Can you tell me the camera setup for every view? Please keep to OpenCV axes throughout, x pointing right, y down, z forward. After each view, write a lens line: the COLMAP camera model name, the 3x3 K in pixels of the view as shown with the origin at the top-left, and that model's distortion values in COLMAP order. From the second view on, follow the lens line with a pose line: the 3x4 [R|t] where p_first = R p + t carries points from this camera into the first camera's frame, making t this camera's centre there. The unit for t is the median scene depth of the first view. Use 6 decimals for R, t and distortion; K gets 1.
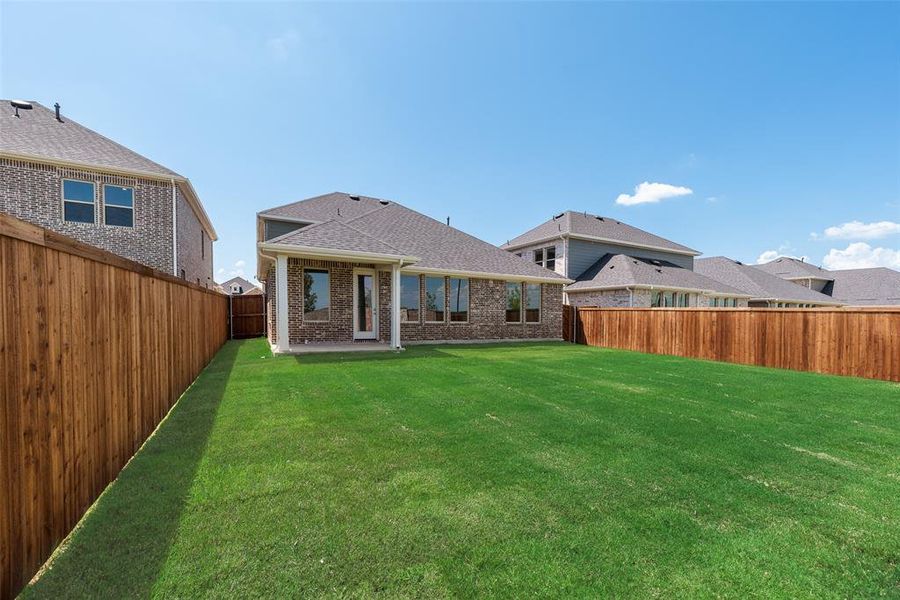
lens RADIAL K [[363.7, 0, 473.2], [0, 363.7, 322.4], [0, 0, 1]] dist [-0.000431, 0.000392]
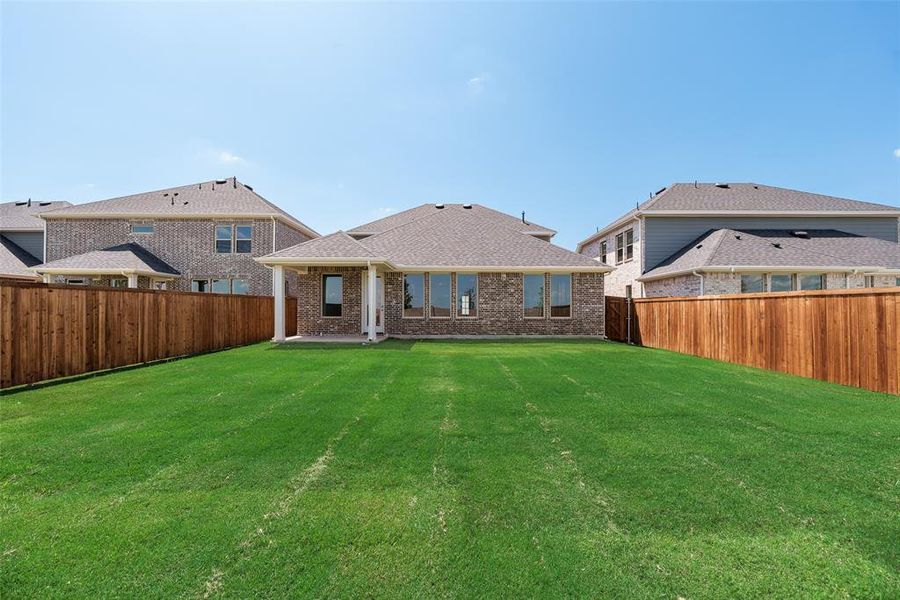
lens RADIAL K [[363.7, 0, 459.3], [0, 363.7, 304.4], [0, 0, 1]] dist [-0.000431, 0.000392]
pose [[0.889274, -0.024630, -0.456711, 0.392466], [0.004480, 0.998970, -0.045152, 0.008654], [0.457352, 0.038106, 0.888469, 0.096105]]
